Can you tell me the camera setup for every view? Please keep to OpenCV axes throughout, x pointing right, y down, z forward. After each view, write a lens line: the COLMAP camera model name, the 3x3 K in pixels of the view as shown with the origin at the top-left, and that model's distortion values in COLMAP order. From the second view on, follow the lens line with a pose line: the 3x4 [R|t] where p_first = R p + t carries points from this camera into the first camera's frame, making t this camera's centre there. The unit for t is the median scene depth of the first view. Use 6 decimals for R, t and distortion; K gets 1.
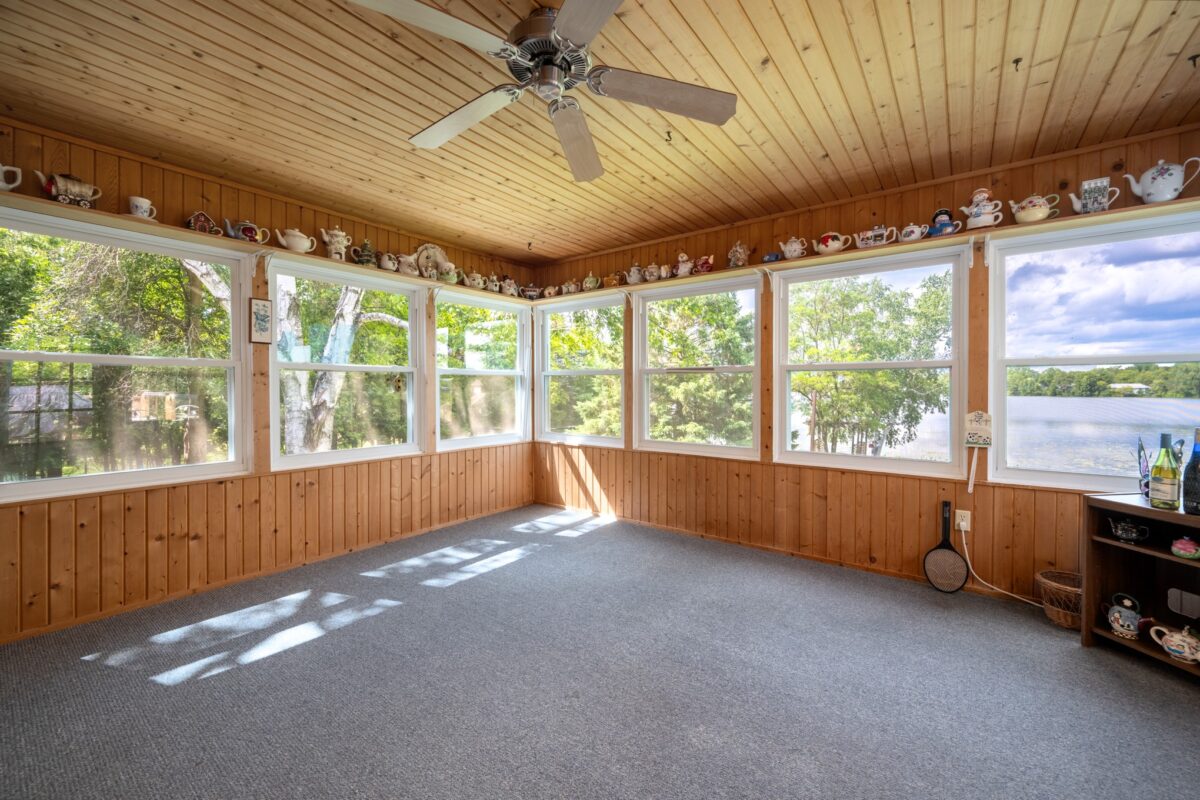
lens RADIAL K [[481.6, 0, 598.6], [0, 481.6, 393.1], [0, 0, 1]] dist [0.000009, -0.000039]
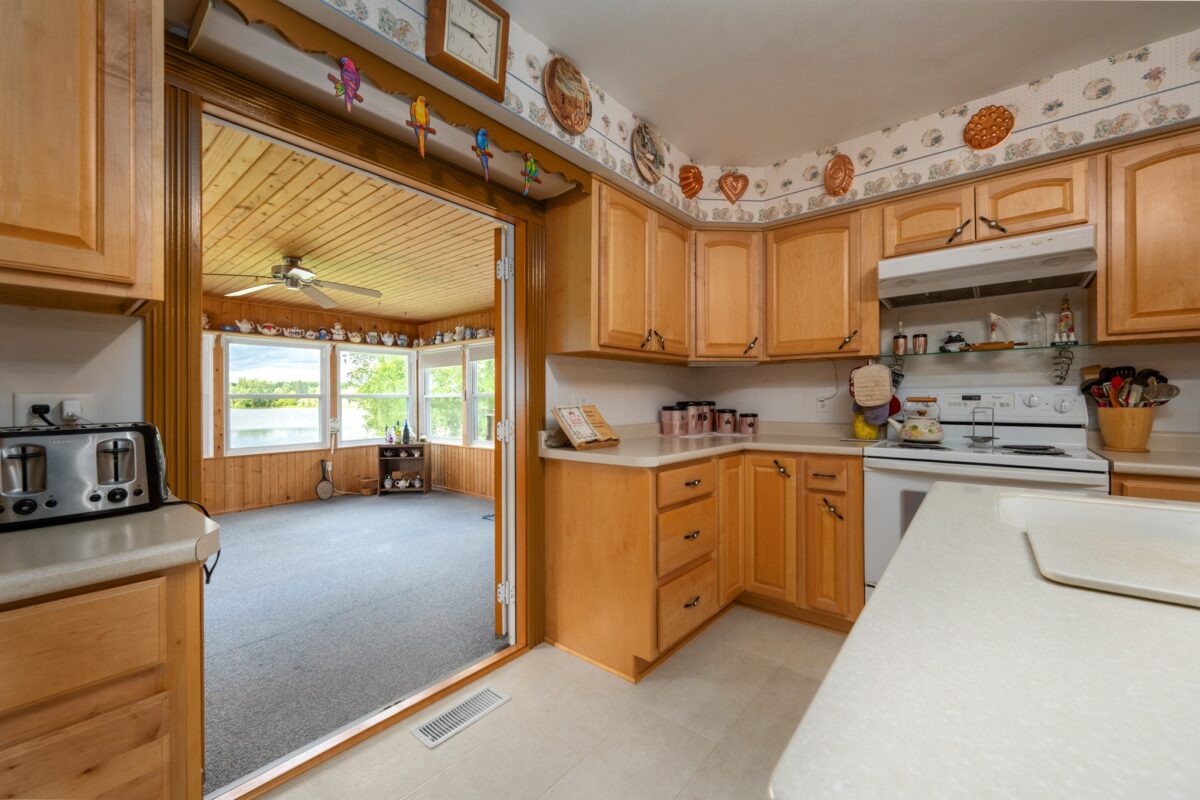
lens RADIAL K [[478.0, 0, 600.0], [0, 478.0, 400.0], [0, 0, 1]] dist [0.000518, -0.000071]
pose [[0.039809, -0.002897, 0.999203, -1.152424], [0.015012, 0.999885, 0.002301, -0.026015], [-0.999095, 0.014909, 0.039848, -0.288188]]
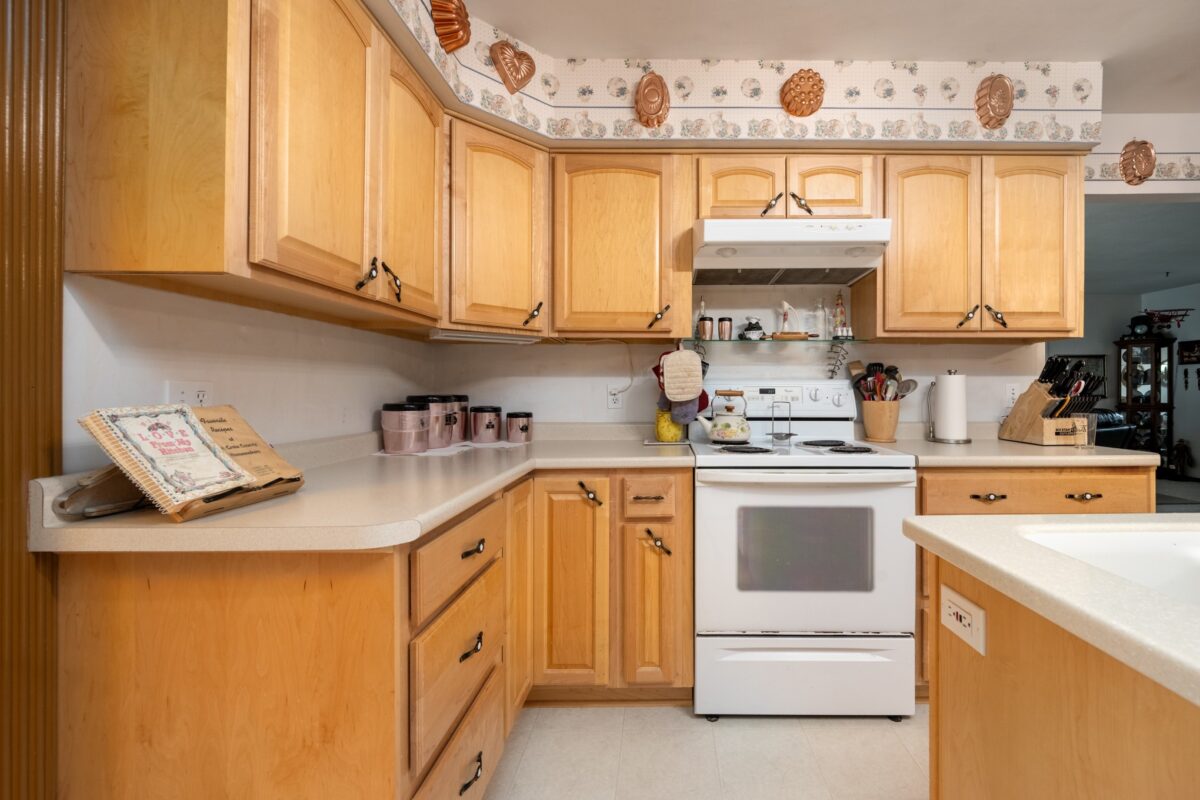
lens RADIAL K [[498.9, 0, 655.3], [0, 498.9, 389.7], [0, 0, 1]] dist [0.000486, -0.000299]
pose [[-0.612393, -0.000136, 0.790554, -0.874194], [0.007866, 0.999949, 0.006265, -0.026878], [-0.790515, 0.010055, -0.612361, -0.270323]]
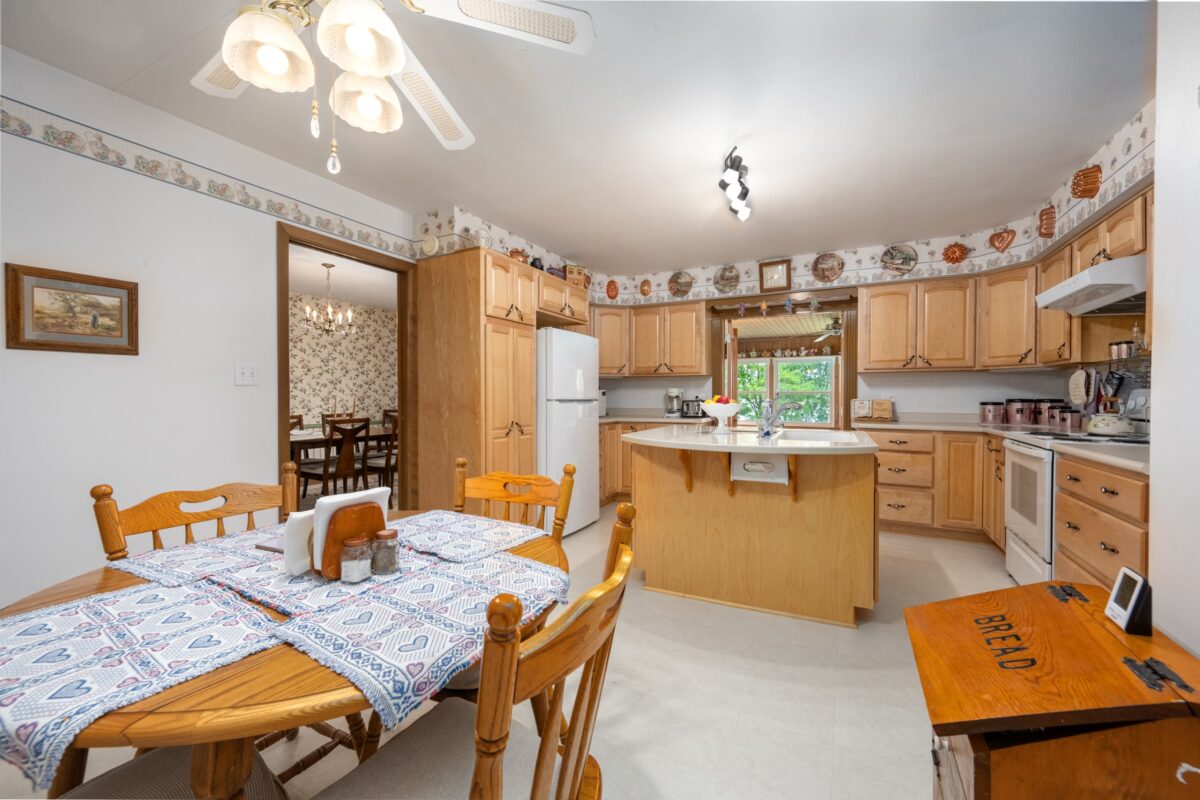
lens RADIAL K [[470.7, 0, 600.0], [0, 470.7, 400.0], [0, 0, 1]] dist [0.000219, 0.000070]
pose [[0.984445, -0.001408, 0.175690, -1.431744], [0.001139, 0.999998, 0.001628, -0.017124], [-0.175692, -0.001403, 0.984444, -1.368692]]
